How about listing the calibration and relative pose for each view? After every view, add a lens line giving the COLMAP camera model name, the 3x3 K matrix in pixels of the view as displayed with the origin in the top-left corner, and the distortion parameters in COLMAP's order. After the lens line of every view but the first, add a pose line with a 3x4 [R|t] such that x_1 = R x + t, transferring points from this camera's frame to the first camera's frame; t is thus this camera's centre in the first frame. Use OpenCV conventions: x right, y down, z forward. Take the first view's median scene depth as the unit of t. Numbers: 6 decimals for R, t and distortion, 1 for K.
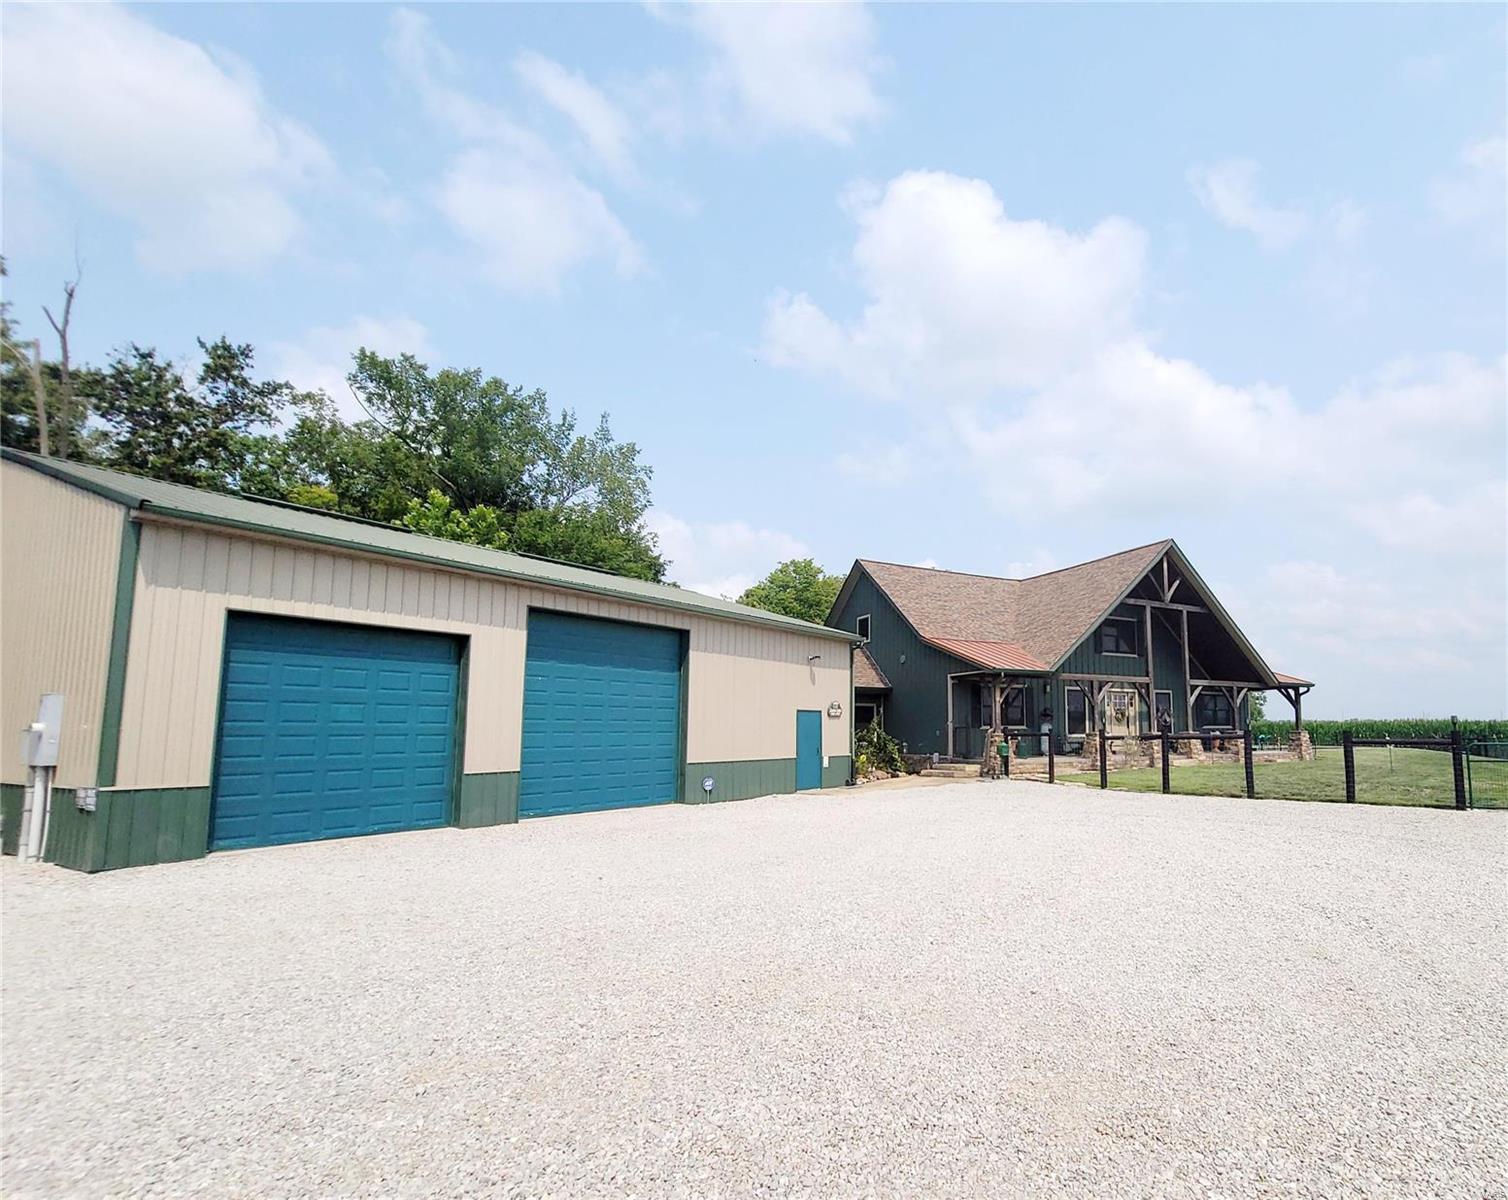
lens RADIAL K [[769.9, 0, 919.2], [0, 769.9, 652.2], [0, 0, 1]] dist [0.001861, 0.000520]
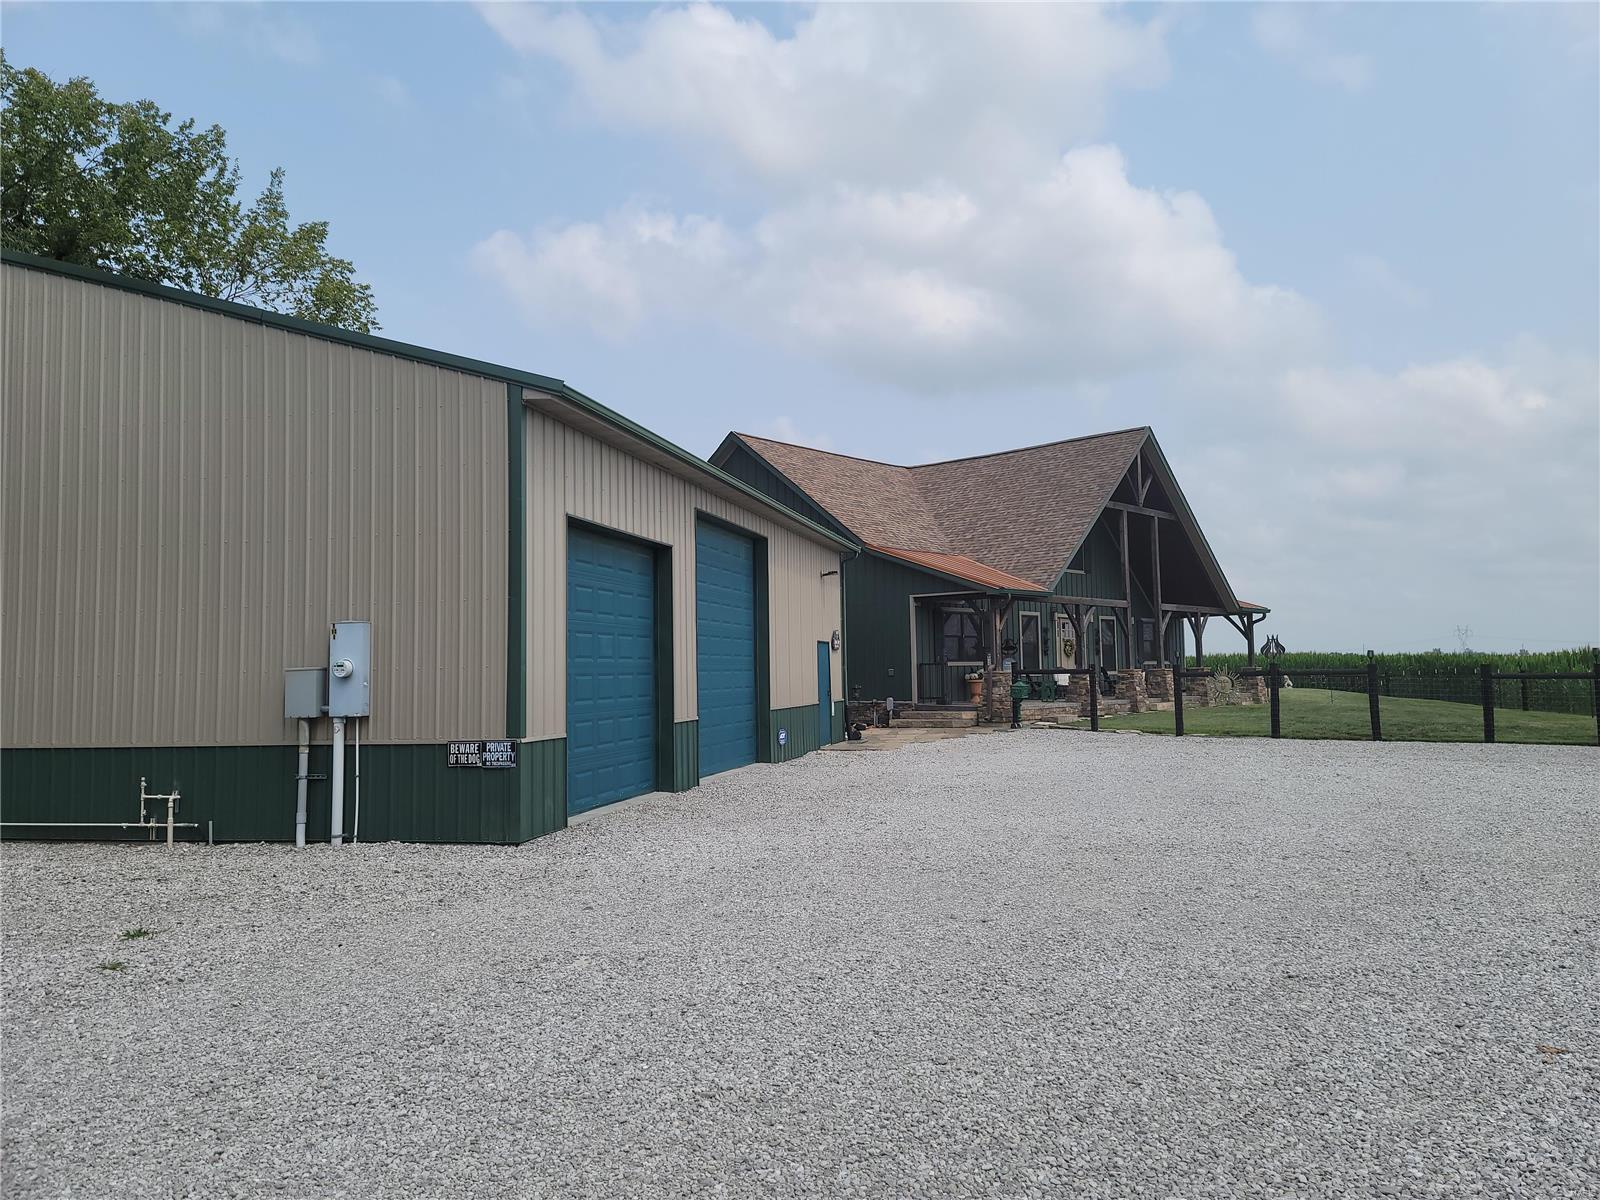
lens RADIAL K [[1170.2, 0, 797.2], [0, 1170.2, 593.8], [0, 0, 1]] dist [0.086497, -0.096606]
pose [[0.961803, 0.010634, 0.273535, -0.371369], [-0.020215, 0.999276, 0.032231, -0.006720], [-0.272994, -0.036529, 0.961322, -0.081170]]
